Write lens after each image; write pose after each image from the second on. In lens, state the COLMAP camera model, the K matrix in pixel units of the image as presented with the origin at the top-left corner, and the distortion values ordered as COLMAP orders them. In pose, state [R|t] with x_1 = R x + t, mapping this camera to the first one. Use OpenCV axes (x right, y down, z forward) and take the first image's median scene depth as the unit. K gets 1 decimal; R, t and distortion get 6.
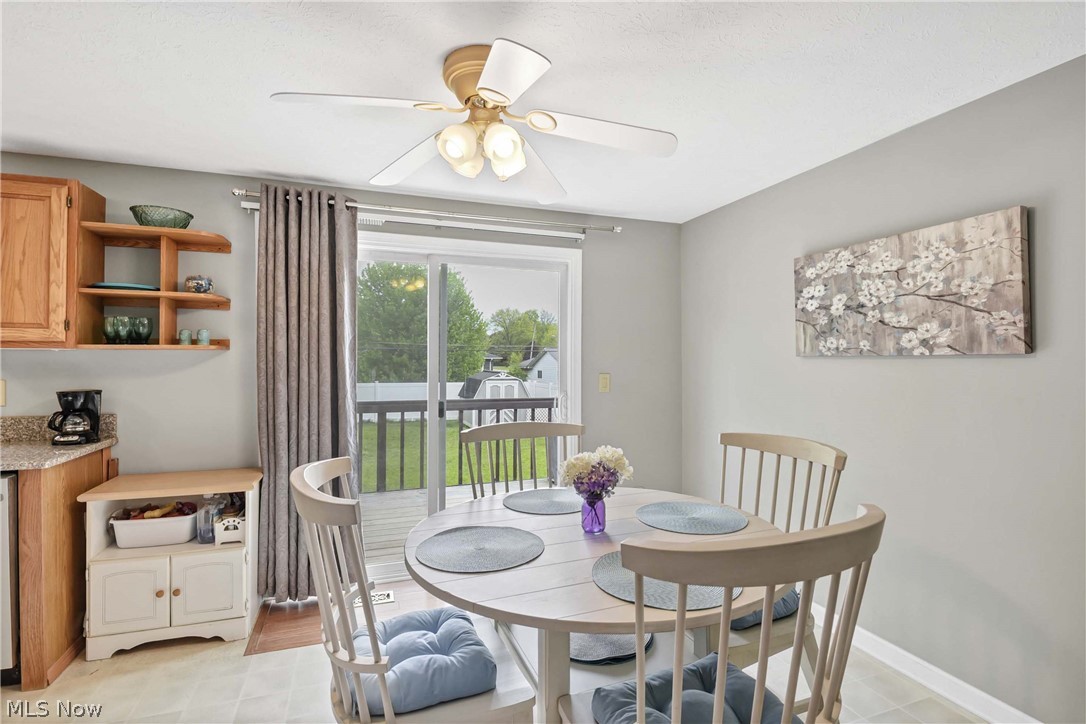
lens RADIAL K [[536.9, 0, 558.2], [0, 536.9, 353.5], [0, 0, 1]] dist [0.000273, -0.001282]
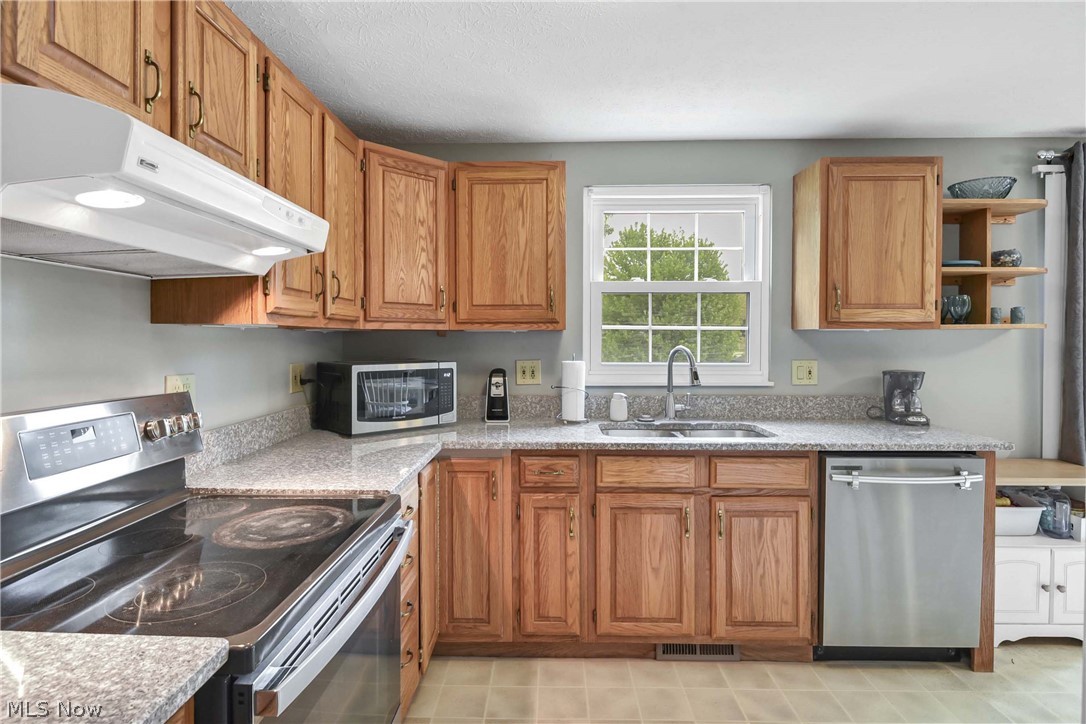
lens RADIAL K [[536.9, 0, 544.2], [0, 536.9, 348.8], [0, 0, 1]] dist [0.000273, -0.001282]
pose [[0.925772, 0.003263, -0.378067, -1.161685], [0.006863, 0.999653, 0.025435, -0.002416], [0.378019, -0.026142, 0.925429, -0.184269]]
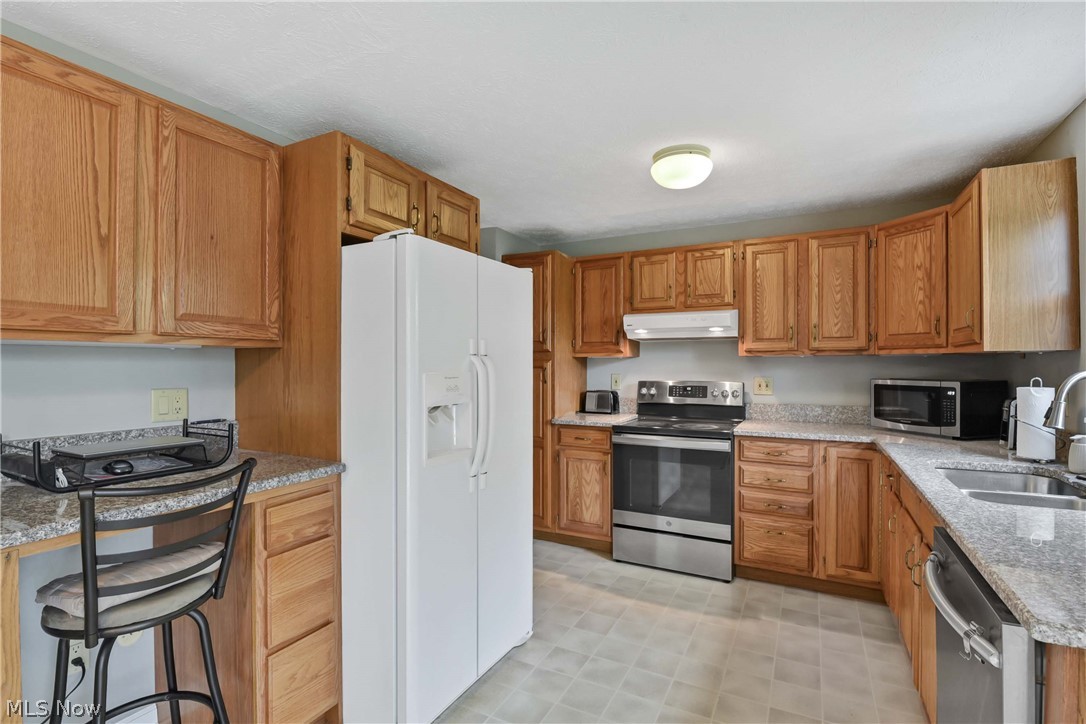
lens RADIAL K [[514.5, 0, 526.6], [0, 514.5, 363.2], [0, 0, 1]] dist [-0.021472, -0.006364]
pose [[-0.749866, -0.001415, -0.661588, -0.353950], [0.006207, 0.999939, -0.009174, 0.012200], [0.661561, -0.010986, -0.749811, 0.863038]]
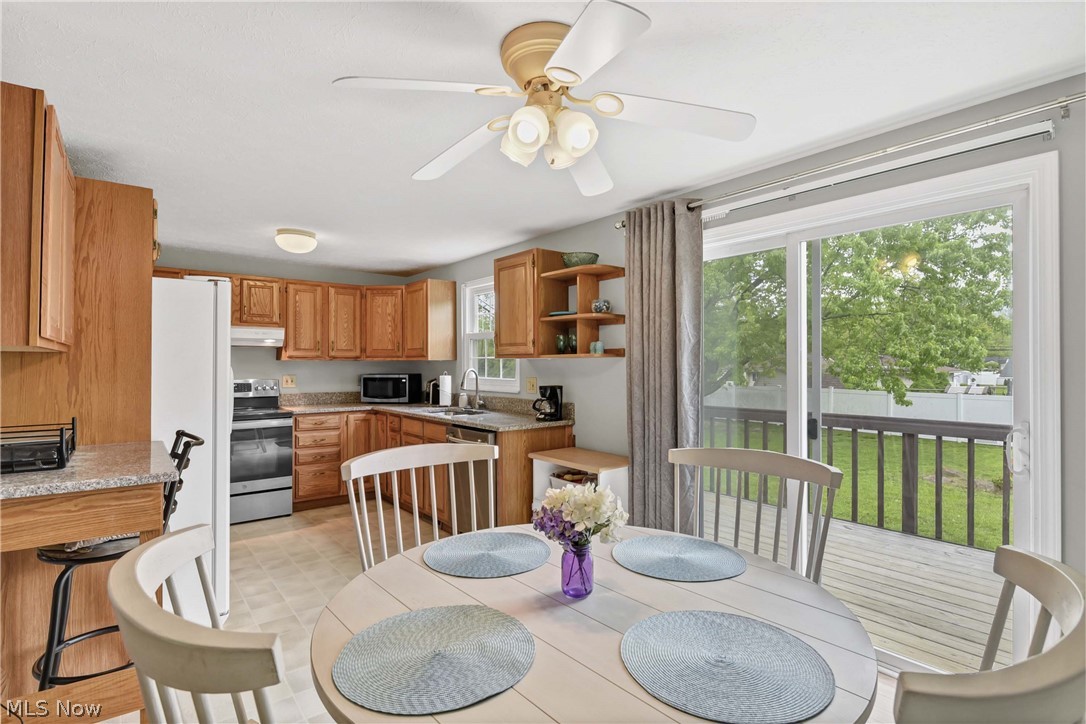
lens RADIAL K [[536.9, 0, 539.5], [0, 536.9, 367.6], [0, 0, 1]] dist [0.000273, -0.001282]
pose [[0.303697, 0.003011, -0.952764, 0.542511], [0.010236, 0.999927, 0.006423, 0.008302], [0.952714, -0.011703, 0.303644, 0.523353]]
